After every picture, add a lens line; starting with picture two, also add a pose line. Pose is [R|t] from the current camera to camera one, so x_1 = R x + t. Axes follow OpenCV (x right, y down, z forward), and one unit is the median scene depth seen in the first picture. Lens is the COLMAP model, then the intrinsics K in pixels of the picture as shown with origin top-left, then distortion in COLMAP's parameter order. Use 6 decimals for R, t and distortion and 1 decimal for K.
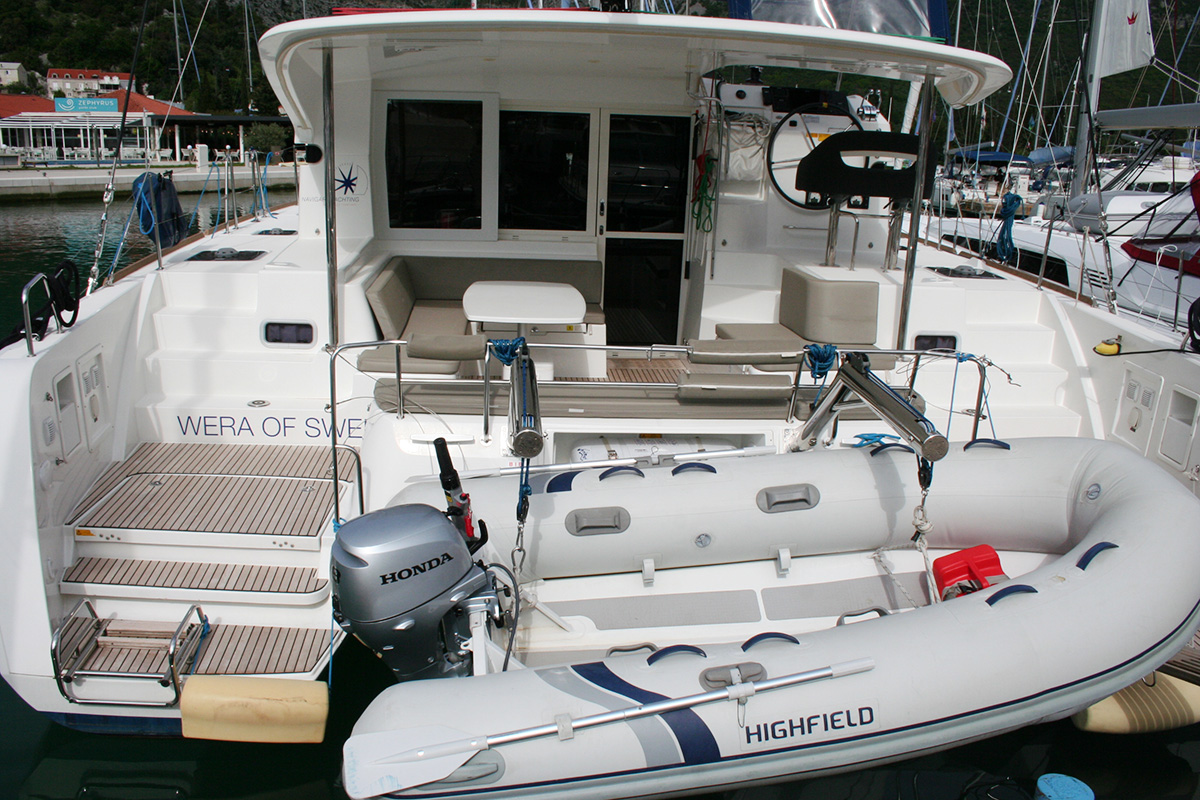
lens RADIAL K [[1000.1, 0, 595.2], [0, 1000.1, 404.7], [0, 0, 1]] dist [-0.136984, 0.075249]
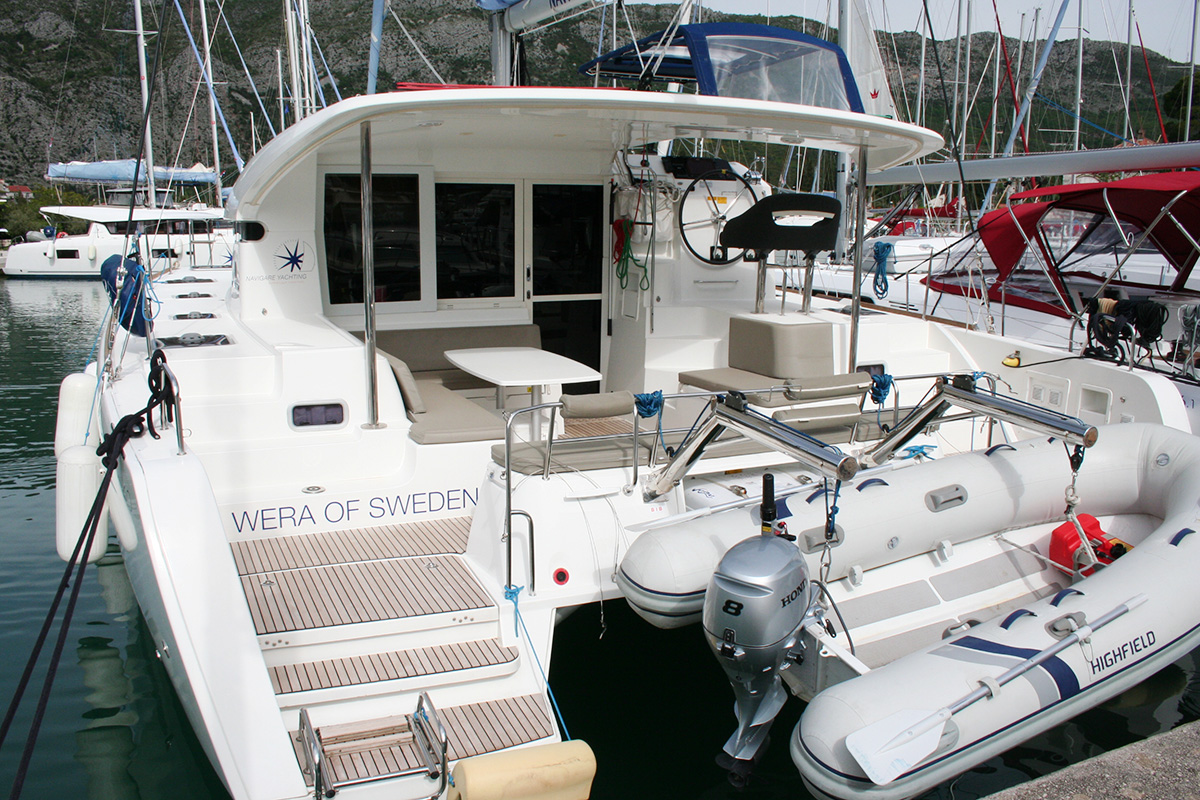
lens RADIAL K [[1000.1, 0, 588.6], [0, 1000.1, 405.9], [0, 0, 1]] dist [-0.136984, 0.075249]
pose [[0.938013, -0.092546, 0.334017, -0.405147], [0.114087, 0.992432, -0.045413, -0.008011], [-0.327287, 0.080705, 0.941472, 0.009778]]
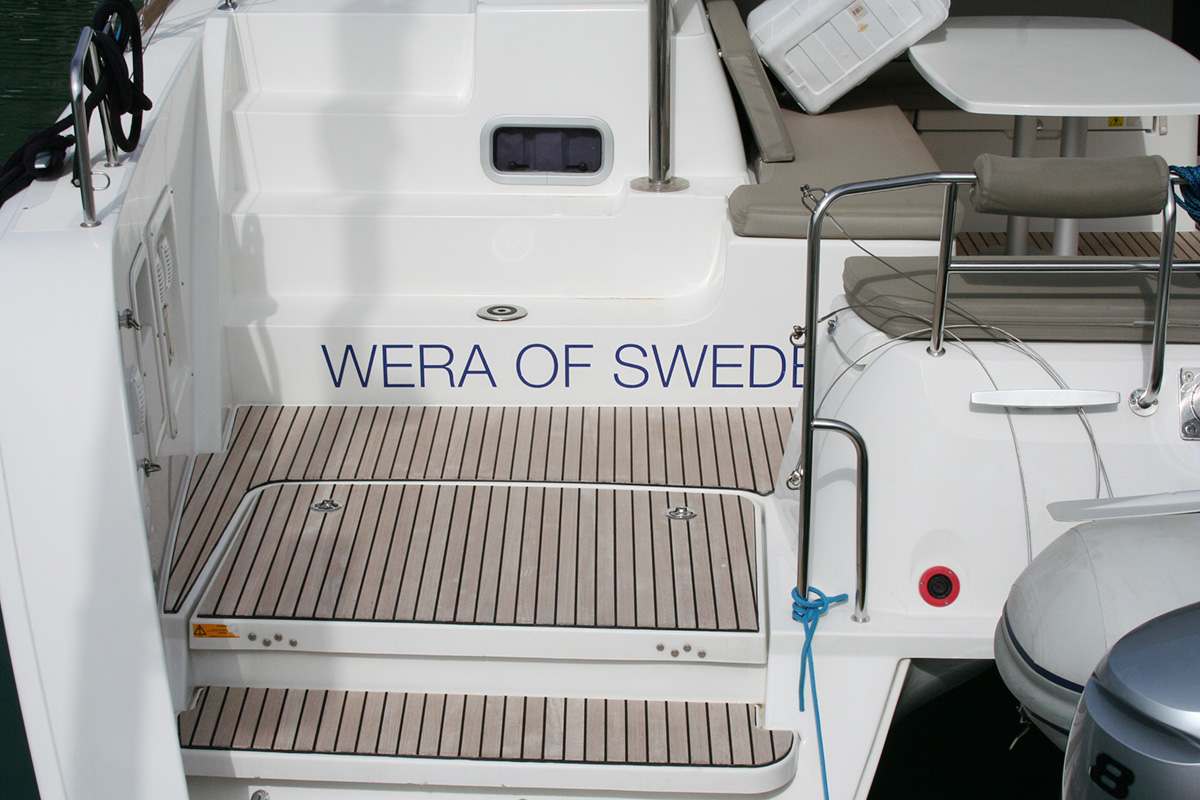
lens RADIAL K [[2086.5, 0, 600.2], [0, 2086.5, 400.4], [0, 0, 1]] dist [0.020075, 0.000000]
pose [[0.995246, -0.010993, -0.096768, -0.208599], [0.017339, 0.997736, 0.064984, -0.022191], [0.095834, -0.066353, 0.993183, 0.074751]]
